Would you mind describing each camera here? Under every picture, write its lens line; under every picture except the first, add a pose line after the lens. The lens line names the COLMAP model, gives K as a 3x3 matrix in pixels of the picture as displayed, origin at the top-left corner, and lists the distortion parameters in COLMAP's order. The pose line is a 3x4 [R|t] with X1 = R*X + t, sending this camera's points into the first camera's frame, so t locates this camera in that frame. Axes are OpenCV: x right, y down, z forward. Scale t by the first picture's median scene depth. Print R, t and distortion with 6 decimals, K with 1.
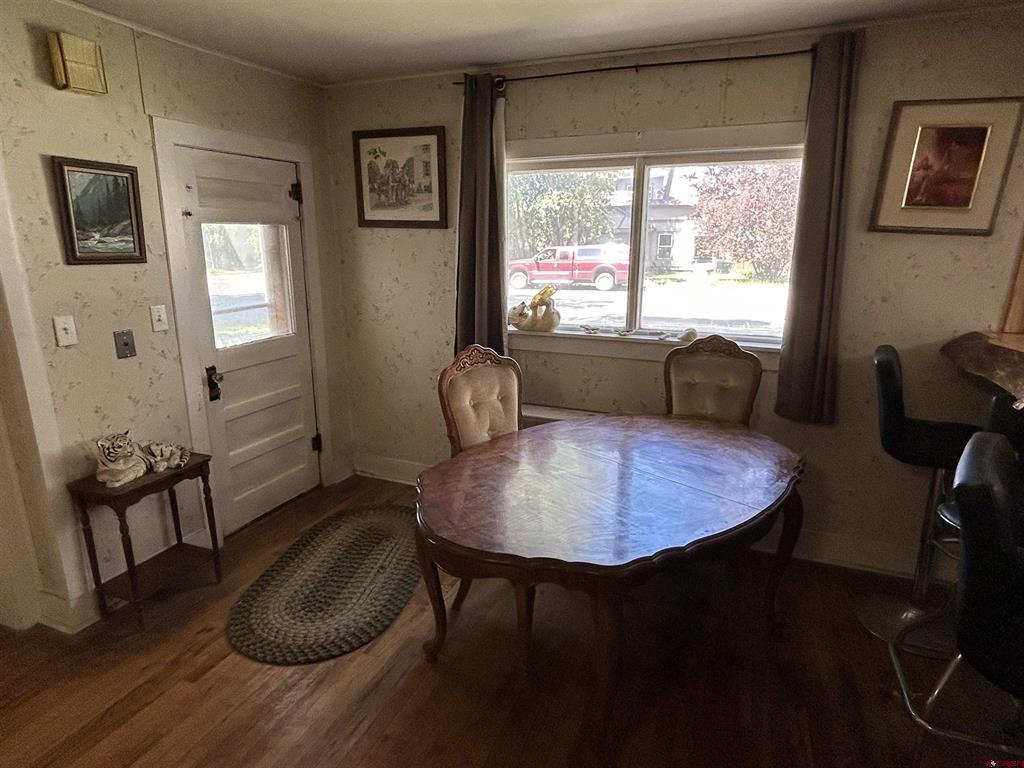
lens RADIAL K [[584.3, 0, 505.6], [0, 584.3, 385.5], [0, 0, 1]] dist [-0.007203, 0.003433]
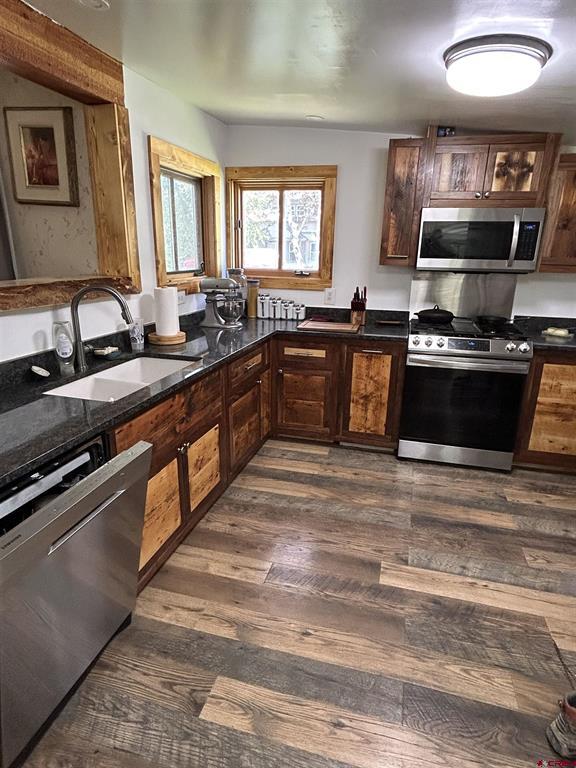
lens RADIAL K [[438.2, 0, 289.8], [0, 438.2, 383.3], [0, 0, 1]] dist [-0.007203, 0.003433]
pose [[0.991950, -0.016003, 0.125611, 0.983779], [0.009370, 0.998539, 0.053217, 0.104755], [-0.126279, -0.051612, 0.990651, -0.136665]]
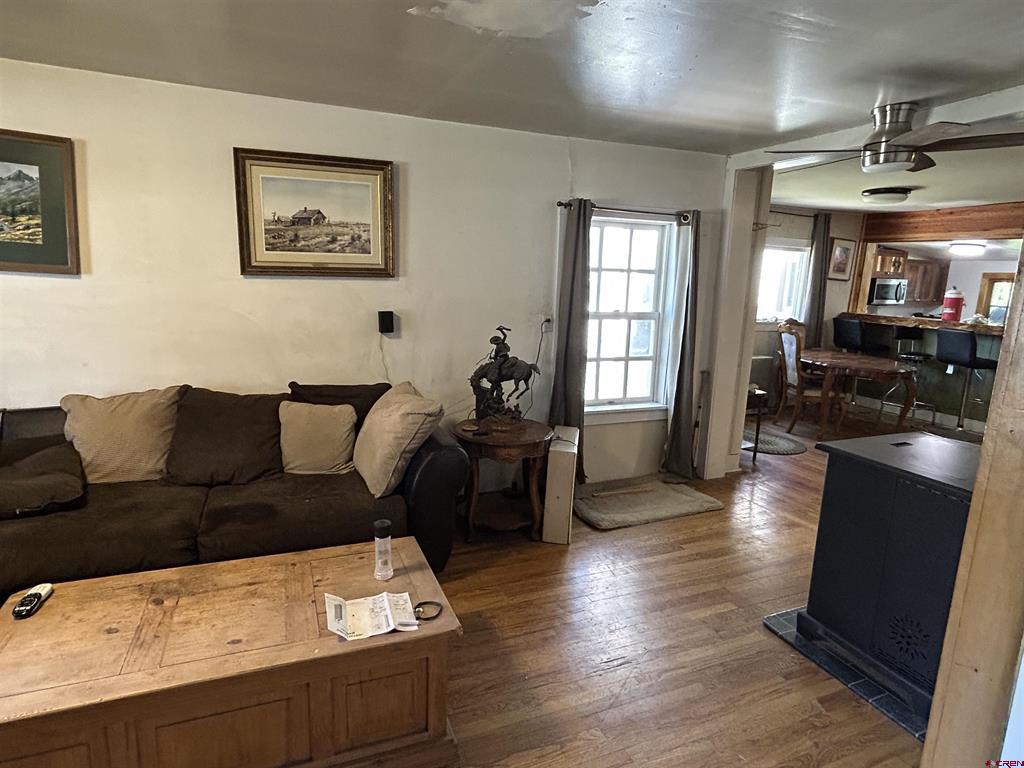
lens RADIAL K [[584.3, 0, 509.9], [0, 584.3, 385.2], [0, 0, 1]] dist [-0.007203, 0.003433]
pose [[0.697139, -0.113051, 0.707967, -2.220121], [0.140632, 0.989868, 0.019586, -0.017520], [-0.703008, 0.085909, 0.705974, 0.084789]]
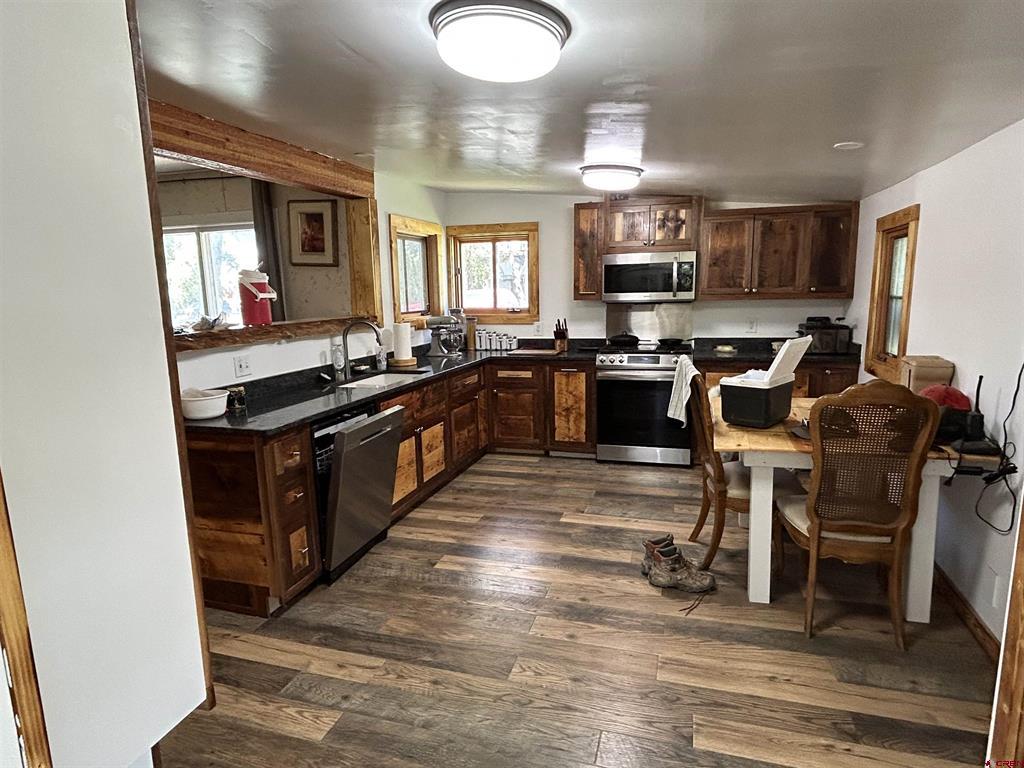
lens RADIAL K [[584.3, 0, 512.6], [0, 584.3, 386.2], [0, 0, 1]] dist [-0.007203, 0.003433]
pose [[0.995556, -0.033250, 0.088110, 0.999543], [0.040262, 0.996058, -0.079042, 0.261709], [-0.085135, 0.082238, 0.992970, -0.785077]]
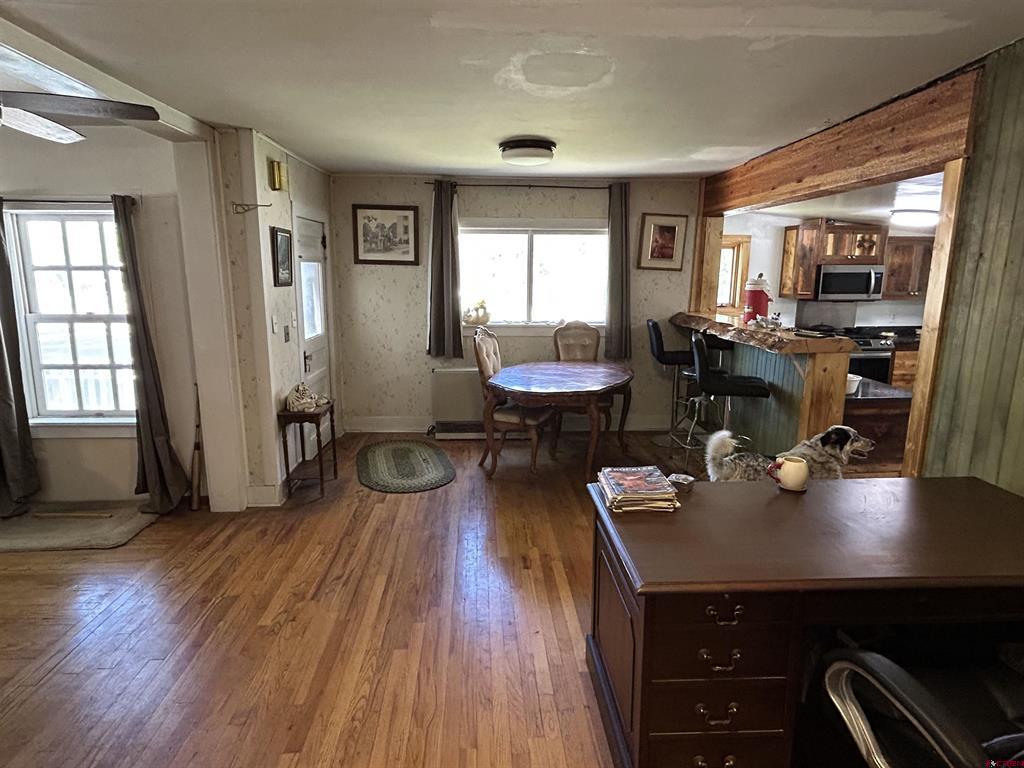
lens RADIAL K [[584.3, 0, 508.7], [0, 584.3, 385.4], [0, 0, 1]] dist [-0.007203, 0.003433]
pose [[0.903555, -0.080461, 0.420851, -0.674331], [0.100524, 0.994603, -0.025669, 0.156495], [-0.416514, 0.065499, 0.906767, -0.666001]]
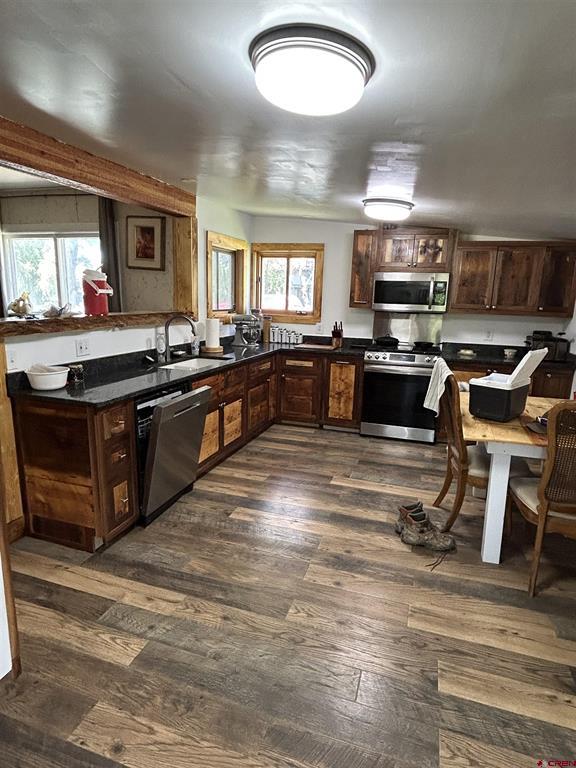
lens RADIAL K [[438.2, 0, 290.3], [0, 438.2, 383.0], [0, 0, 1]] dist [-0.007203, 0.003433]
pose [[0.996597, 0.017207, 0.080614, 0.993329], [-0.013569, 0.998874, -0.045465, 0.238615], [-0.081305, 0.044216, 0.995708, -0.704742]]
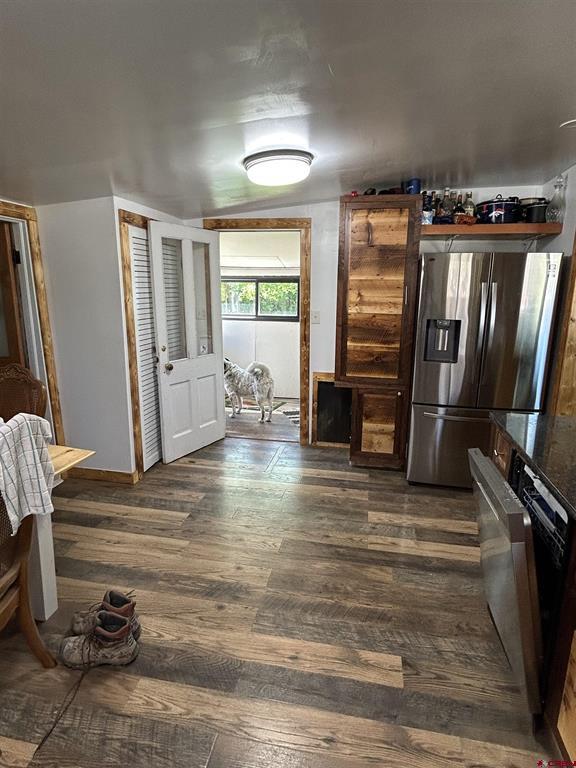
lens RADIAL K [[438.2, 0, 287.8], [0, 438.2, 383.3], [0, 0, 1]] dist [-0.007203, 0.003433]
pose [[-0.979615, 0.034482, -0.197903, 1.213204], [-0.057056, 0.896826, 0.438688, -0.123488], [0.192611, 0.441037, -0.876577, 0.700926]]
